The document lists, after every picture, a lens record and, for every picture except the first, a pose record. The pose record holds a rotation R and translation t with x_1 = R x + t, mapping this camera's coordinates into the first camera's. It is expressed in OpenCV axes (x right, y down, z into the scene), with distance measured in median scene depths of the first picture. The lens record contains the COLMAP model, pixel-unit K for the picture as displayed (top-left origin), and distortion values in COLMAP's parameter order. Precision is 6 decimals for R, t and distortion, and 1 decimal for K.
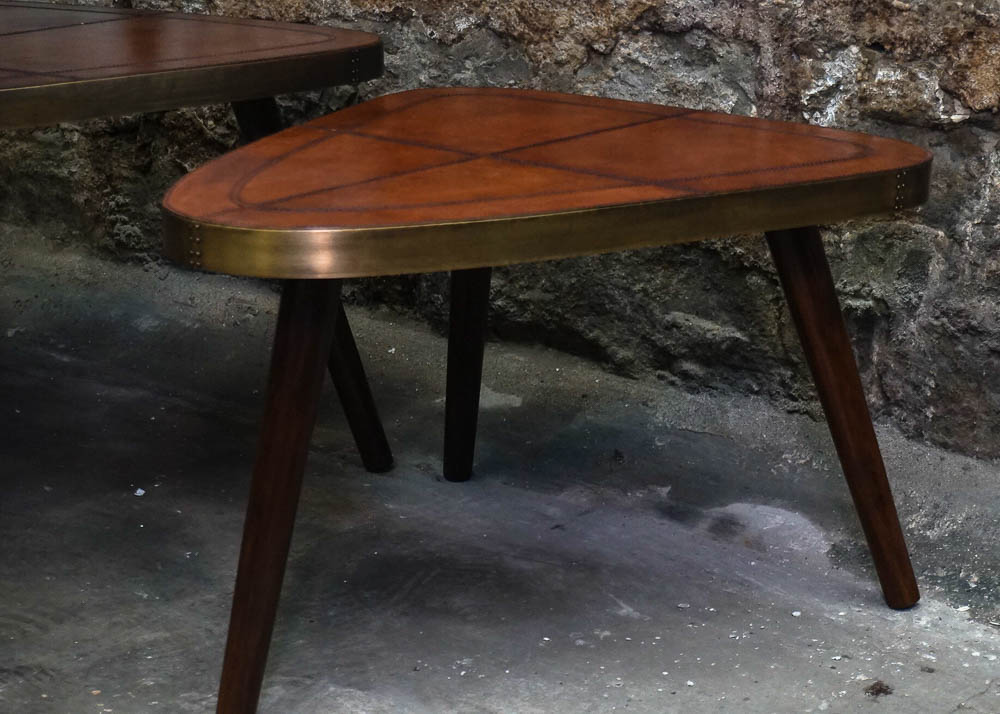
lens RADIAL K [[1881.6, 0, 498.6], [0, 1881.6, 354.1], [0, 0, 1]] dist [0.012267, 0.000000]
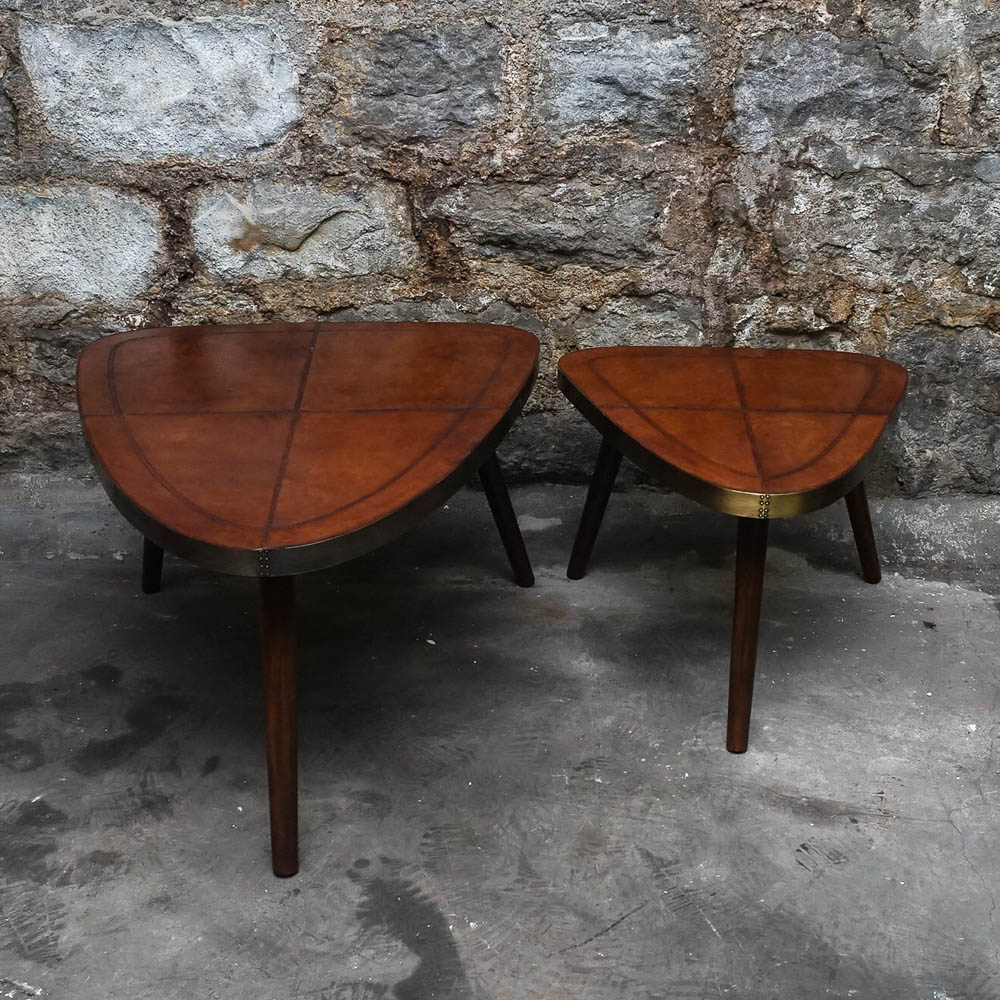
lens RADIAL K [[1410.1, 0, 504.2], [0, 1410.1, 498.6], [0, 0, 1]] dist [-0.029590, 0.000000]
pose [[0.797698, -0.236322, 0.554824, -0.785064], [0.169636, 0.970802, 0.169609, -0.234423], [-0.578707, -0.041178, 0.814495, 0.011551]]
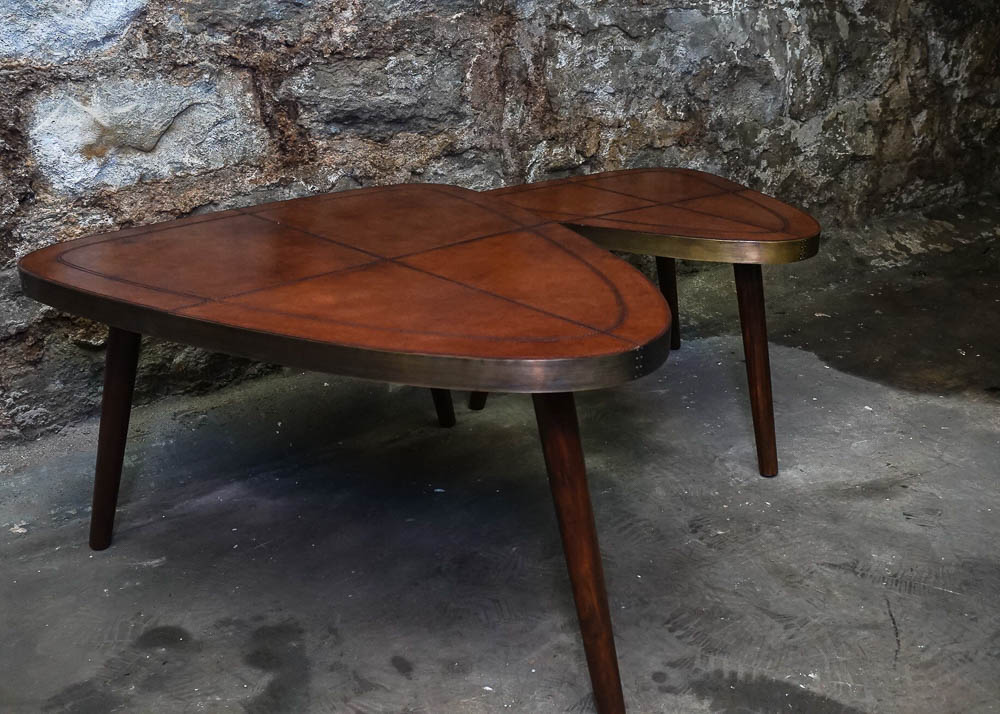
lens RADIAL K [[1022.2, 0, 498.3], [0, 1022.2, 361.5], [0, 0, 1]] dist [-0.018441, 0.000000]
pose [[0.265449, -0.346929, 0.899543, -0.945227], [0.297719, 0.916912, 0.265773, -0.246710], [-0.917006, 0.197262, 0.346680, 0.644721]]
